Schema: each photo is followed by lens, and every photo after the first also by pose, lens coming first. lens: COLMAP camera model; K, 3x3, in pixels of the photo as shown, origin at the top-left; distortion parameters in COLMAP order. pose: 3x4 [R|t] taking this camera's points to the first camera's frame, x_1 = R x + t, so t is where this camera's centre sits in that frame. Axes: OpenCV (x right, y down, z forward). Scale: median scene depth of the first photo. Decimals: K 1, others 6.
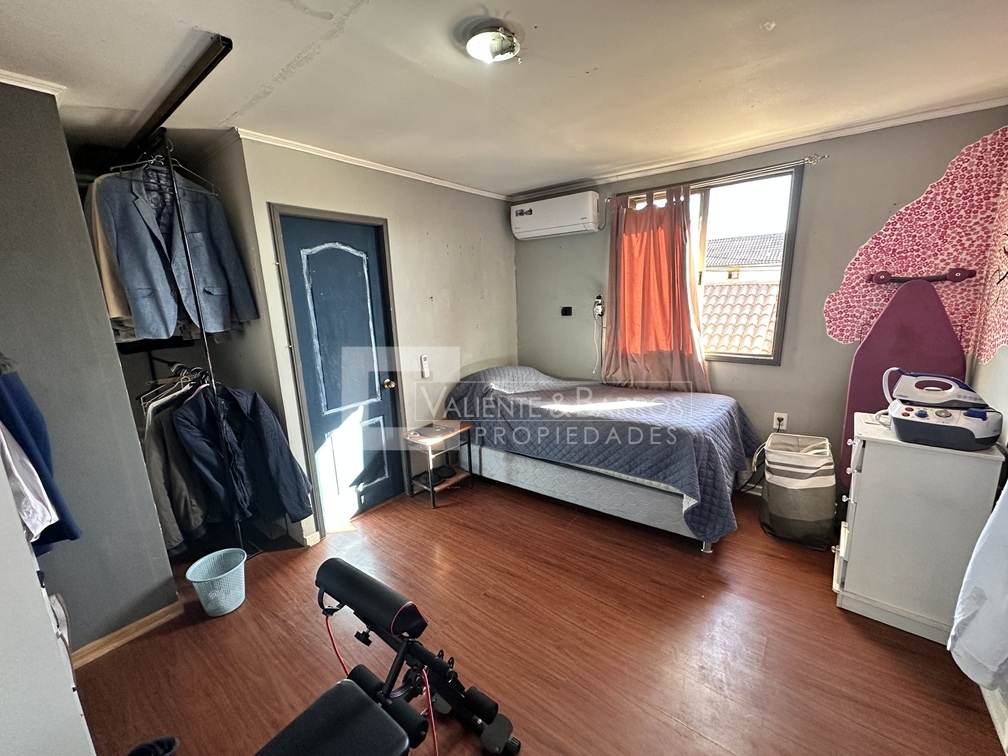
lens RADIAL K [[402.3, 0, 504.6], [0, 402.3, 378.0], [0, 0, 1]] dist [-0.000812, -0.000303]
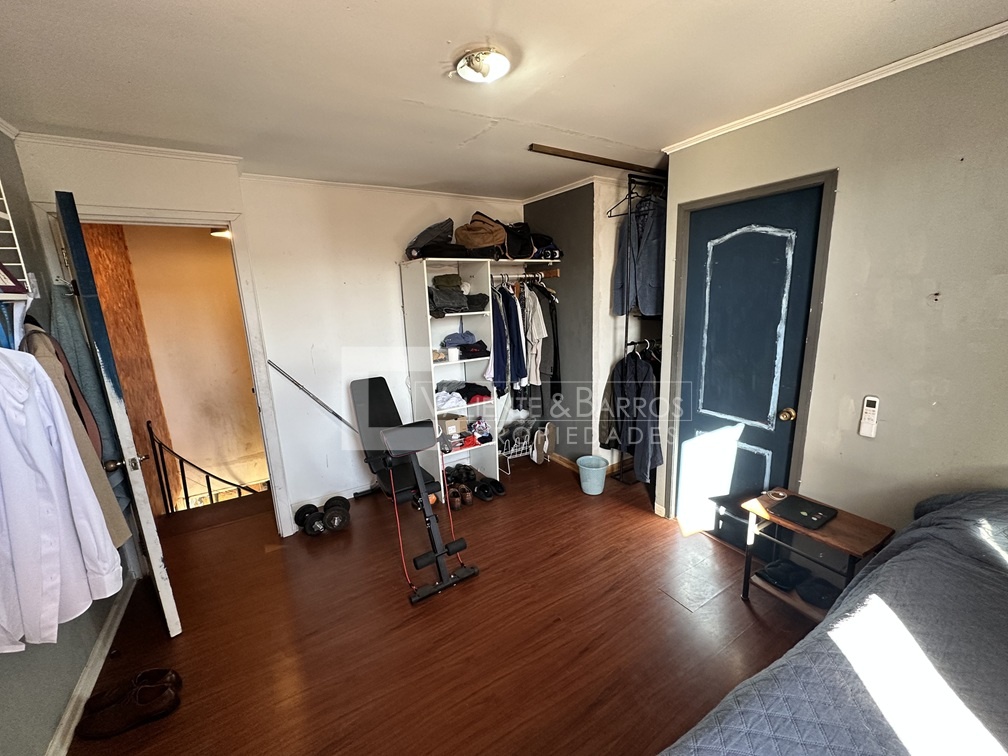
lens RADIAL K [[402.3, 0, 504.6], [0, 402.3, 378.0], [0, 0, 1]] dist [-0.000812, -0.000303]
pose [[-0.345290, 0.241937, -0.906775, 0.573309], [-0.153374, 0.938664, 0.308848, -0.211752], [0.925879, 0.245718, -0.287004, 0.818063]]
